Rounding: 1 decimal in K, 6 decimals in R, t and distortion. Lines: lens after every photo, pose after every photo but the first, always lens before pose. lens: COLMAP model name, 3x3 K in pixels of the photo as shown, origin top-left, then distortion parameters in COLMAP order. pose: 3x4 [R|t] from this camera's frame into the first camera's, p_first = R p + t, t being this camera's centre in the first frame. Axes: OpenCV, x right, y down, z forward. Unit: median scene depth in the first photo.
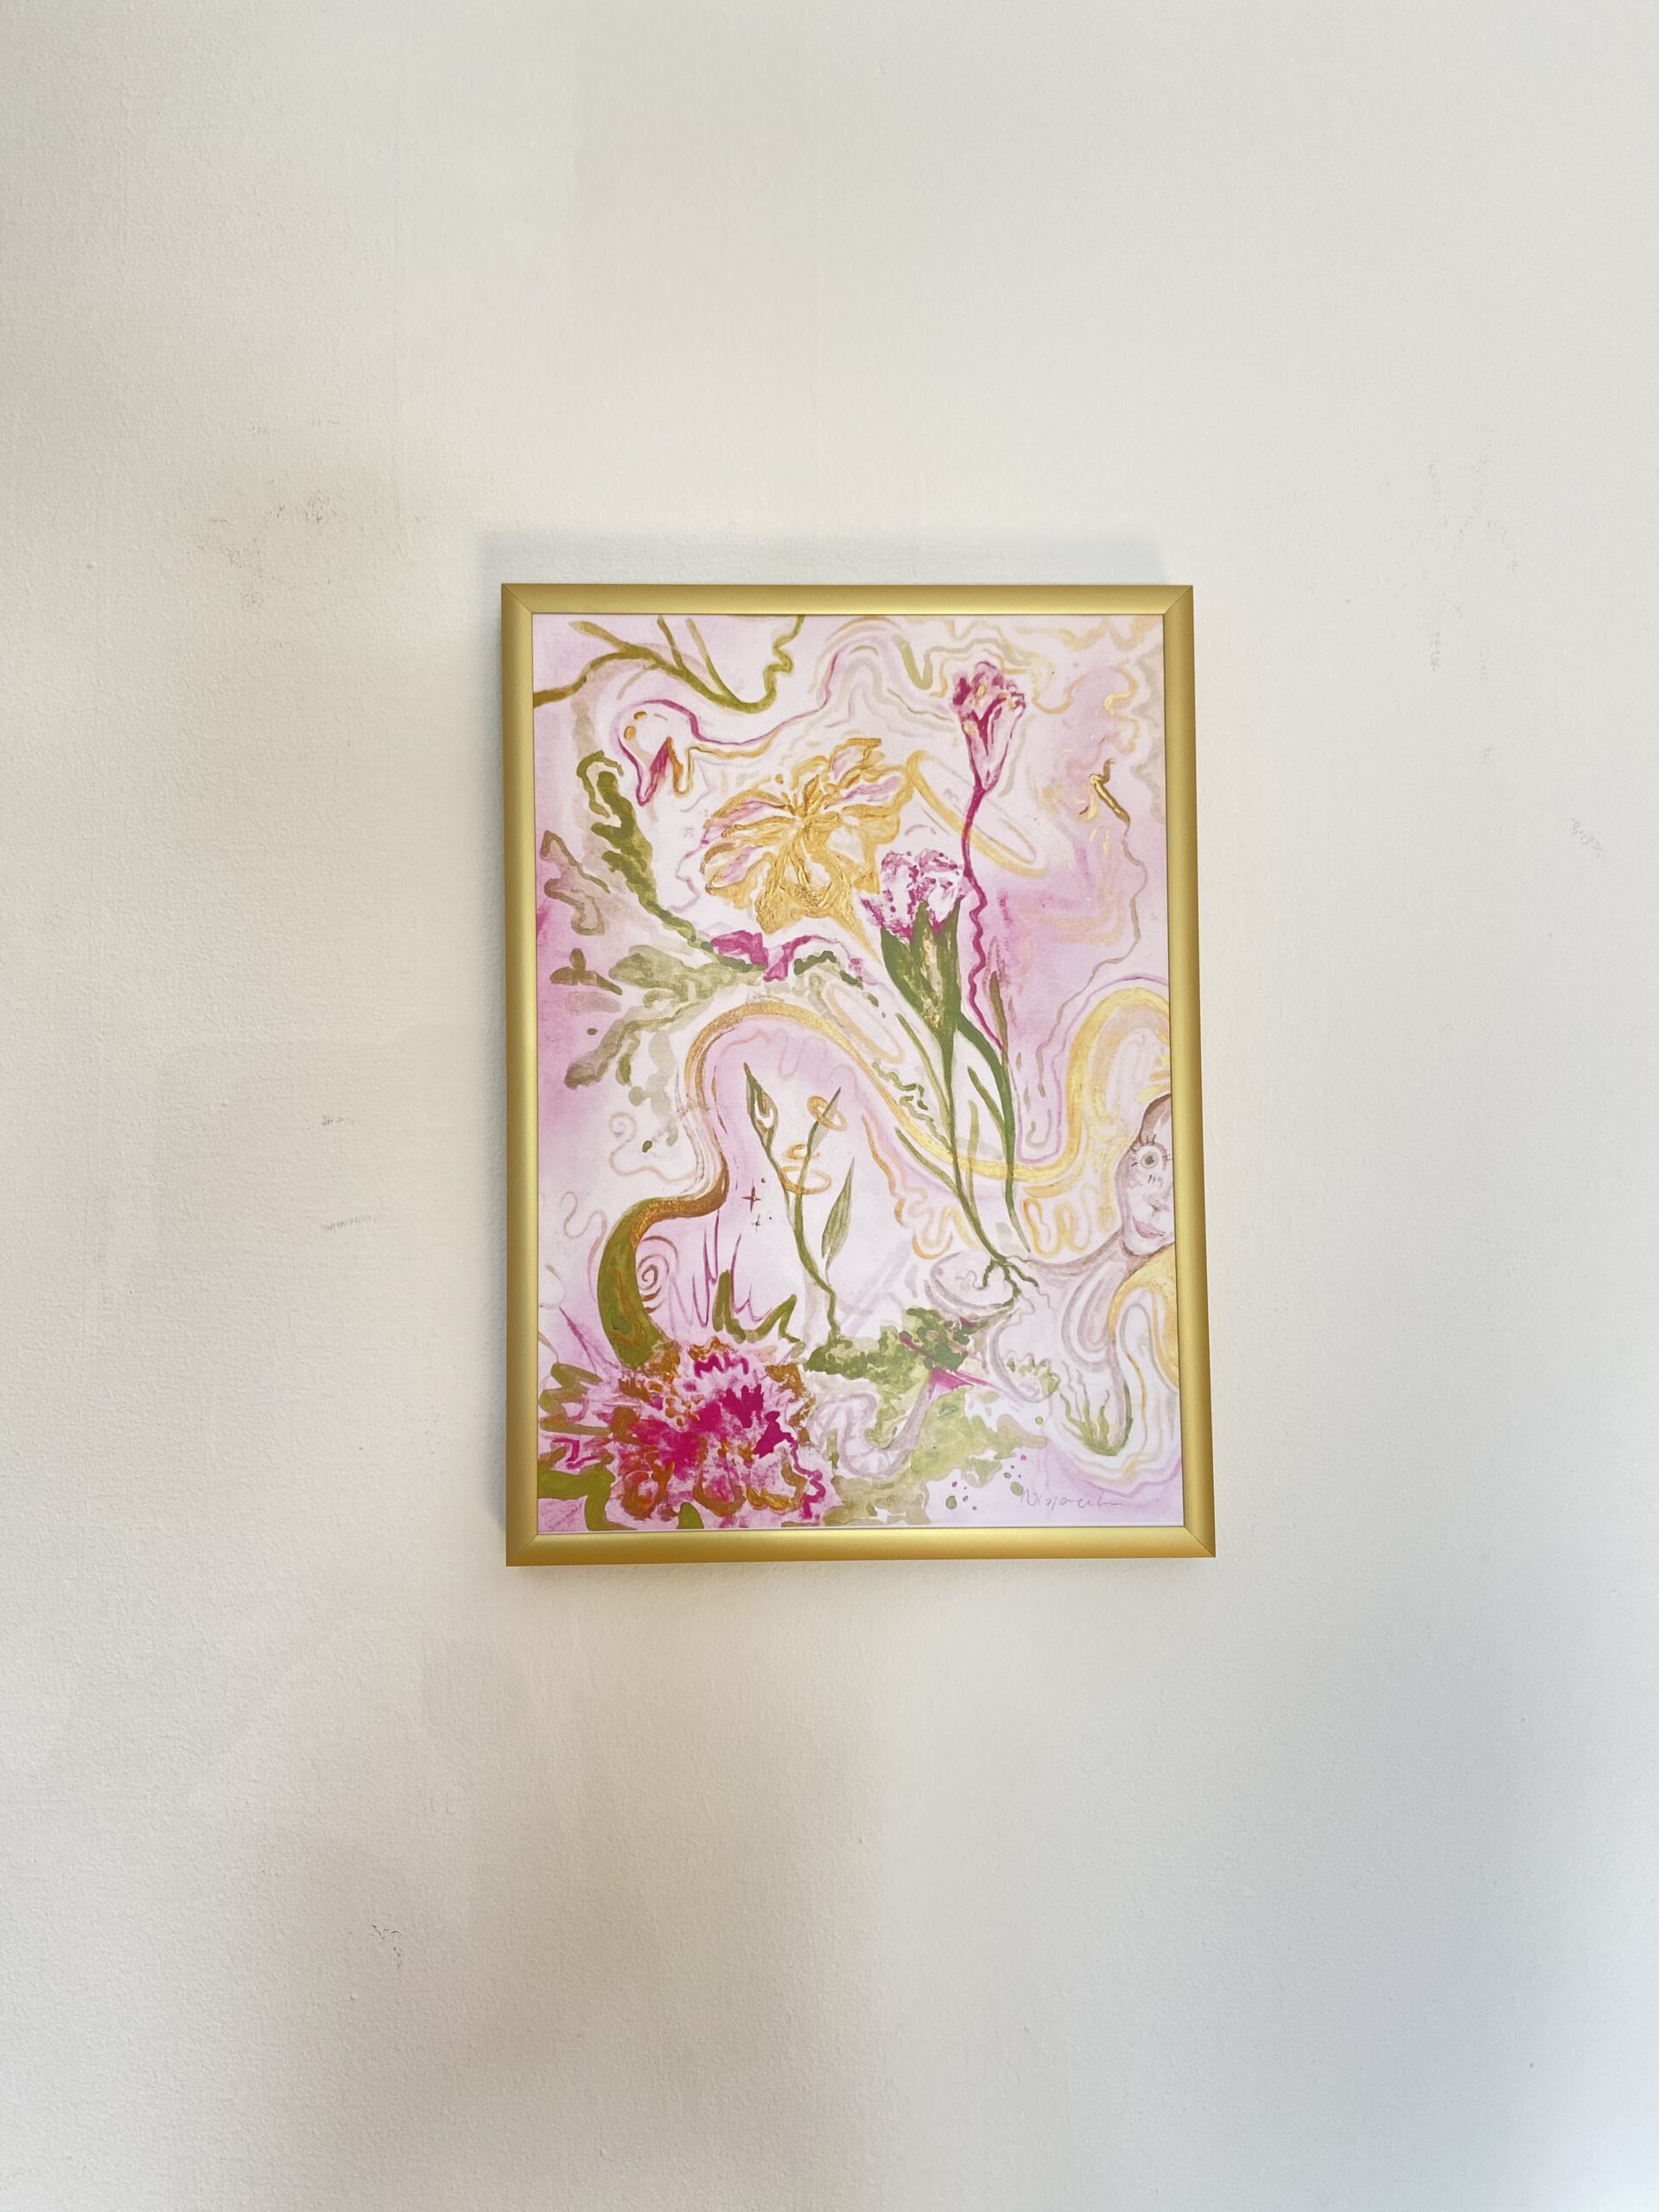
lens RADIAL K [[1663.9, 0, 825.2], [0, 1663.9, 1100.6], [0, 0, 1]] dist [0.019670, -0.049661]
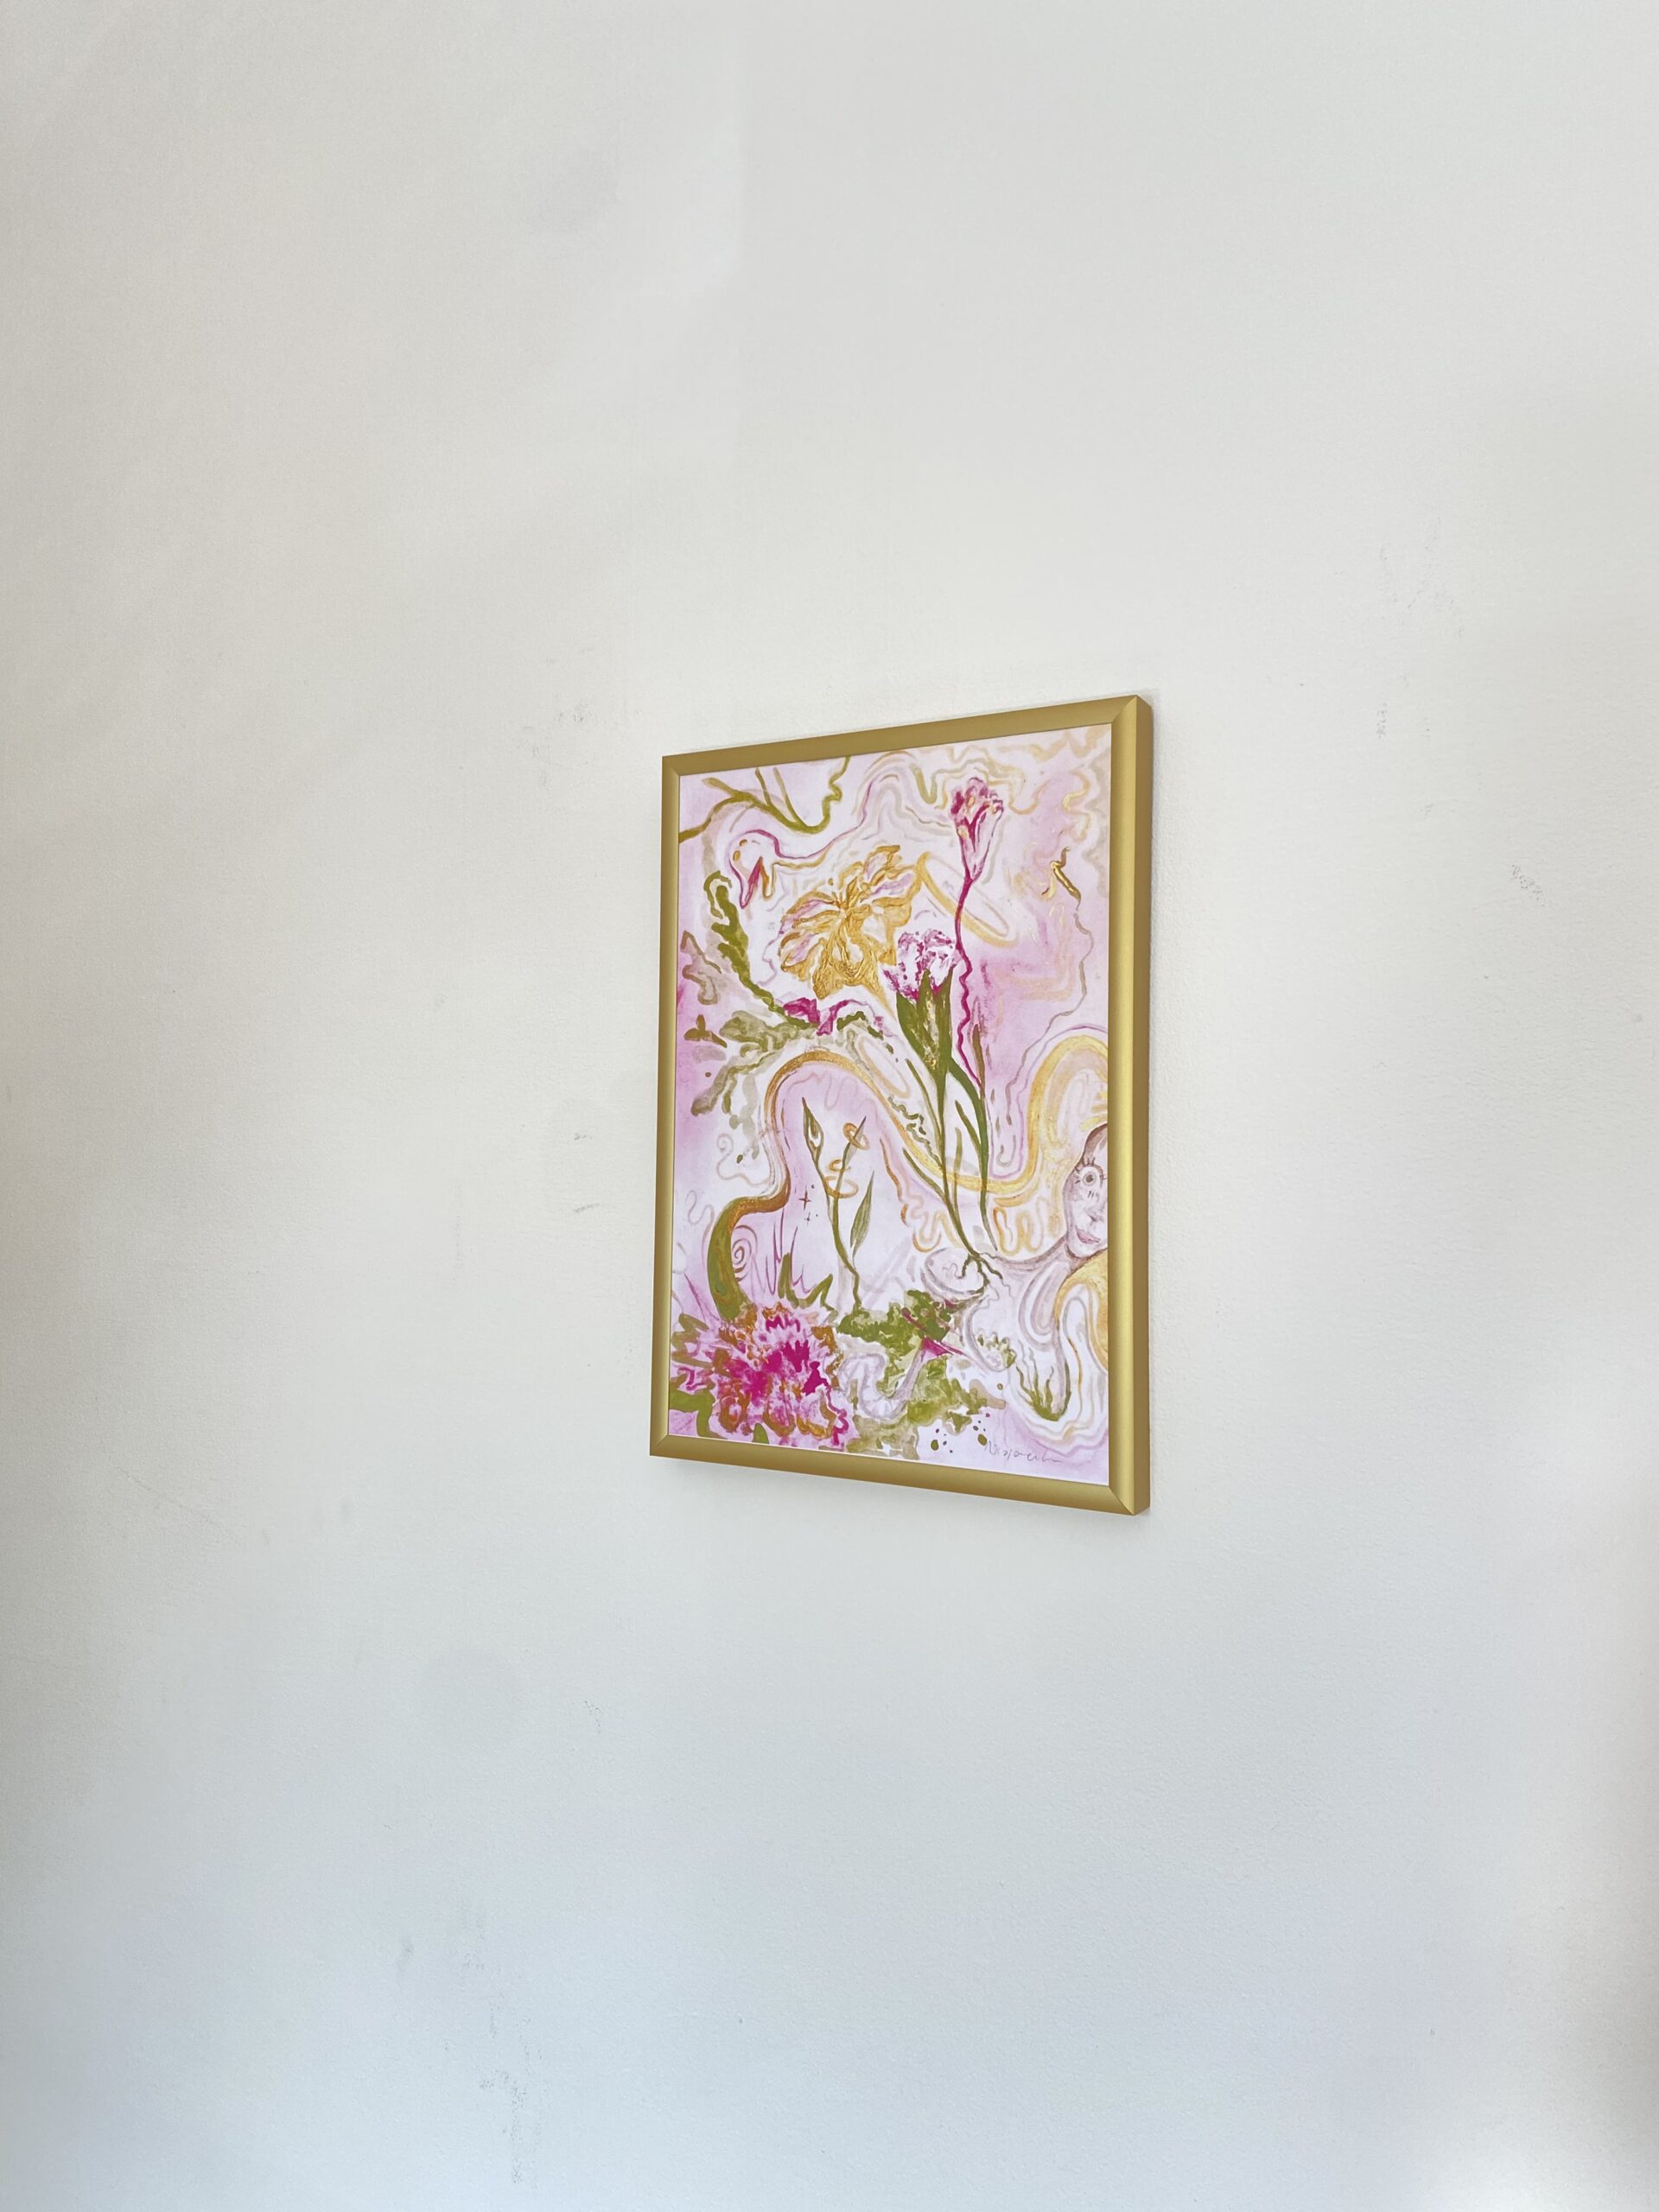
lens RADIAL K [[1663.9, 0, 838.4], [0, 1663.9, 1104.5], [0, 0, 1]] dist [0.019670, -0.049661]
pose [[0.856604, 0.002559, -0.515969, 0.660461], [-0.008517, 0.999922, -0.009180, -0.005134], [0.515905, 0.012258, 0.856558, -0.123715]]
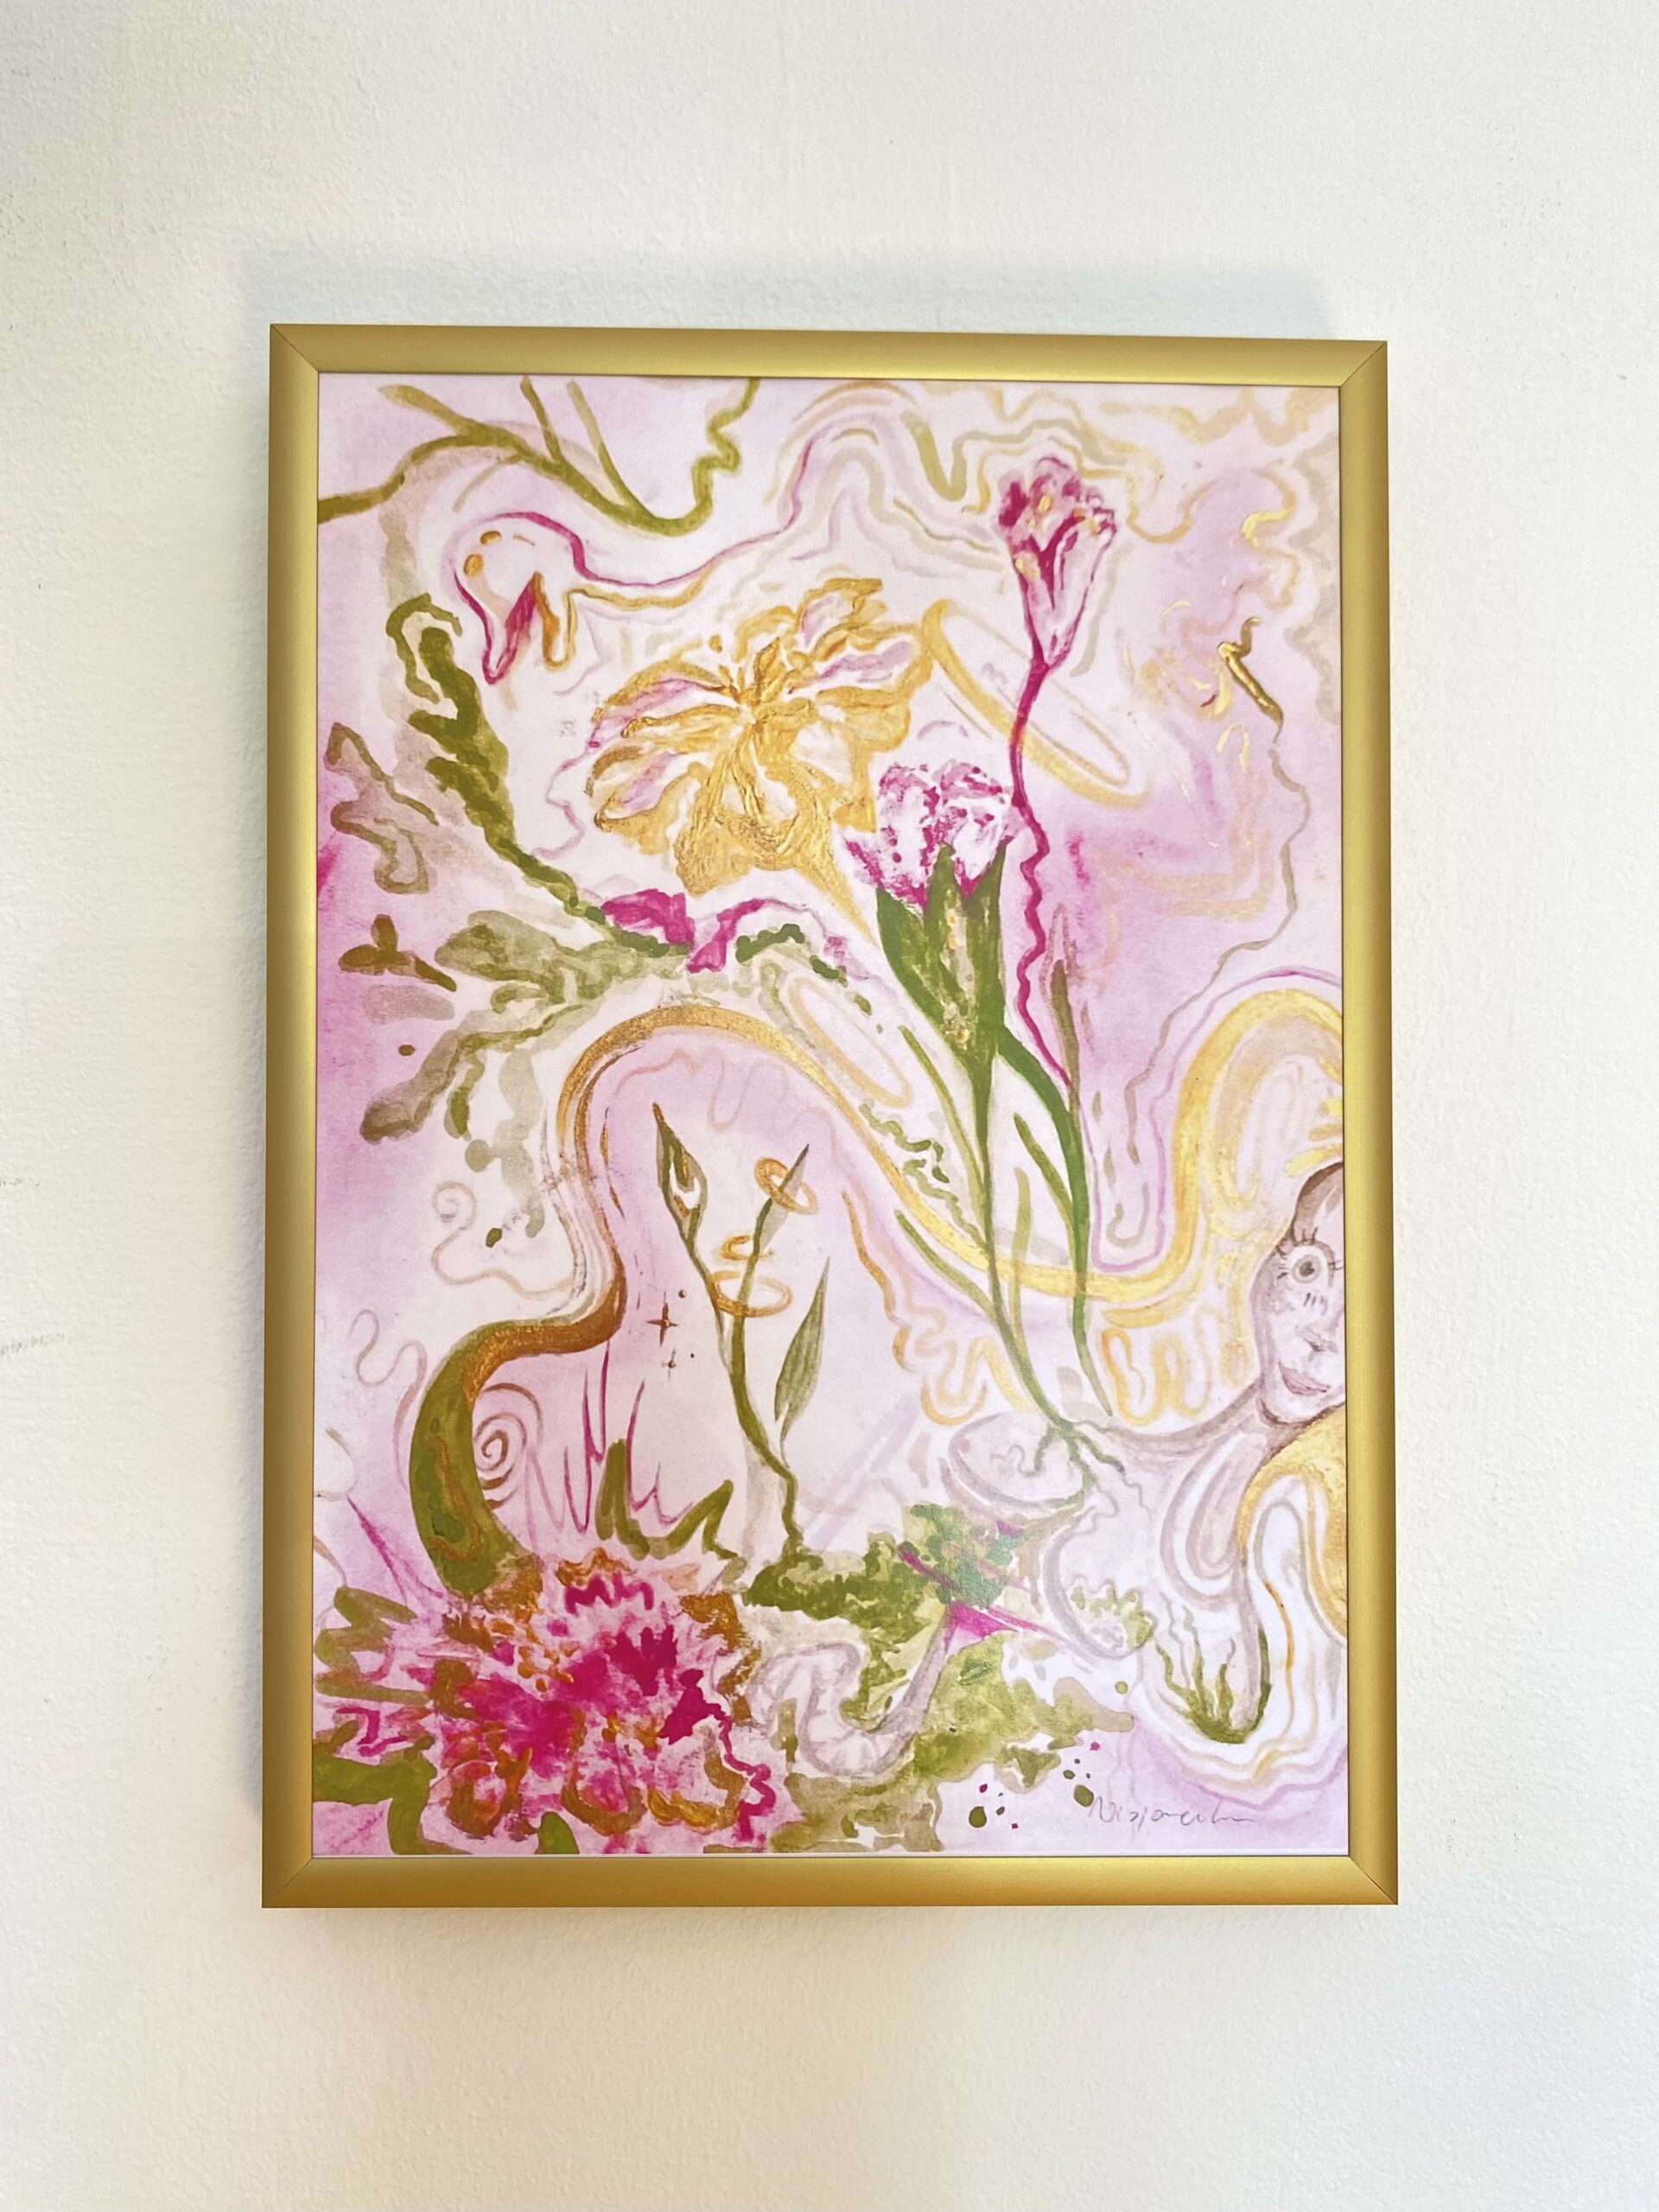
lens RADIAL K [[1663.9, 0, 827.2], [0, 1663.9, 1073.3], [0, 0, 1]] dist [0.019670, -0.049661]
pose [[0.999913, 0.012491, -0.004339, 0.018538], [-0.012416, 0.999780, 0.016933, -0.045238], [0.004550, -0.016878, 0.999847, 0.381804]]
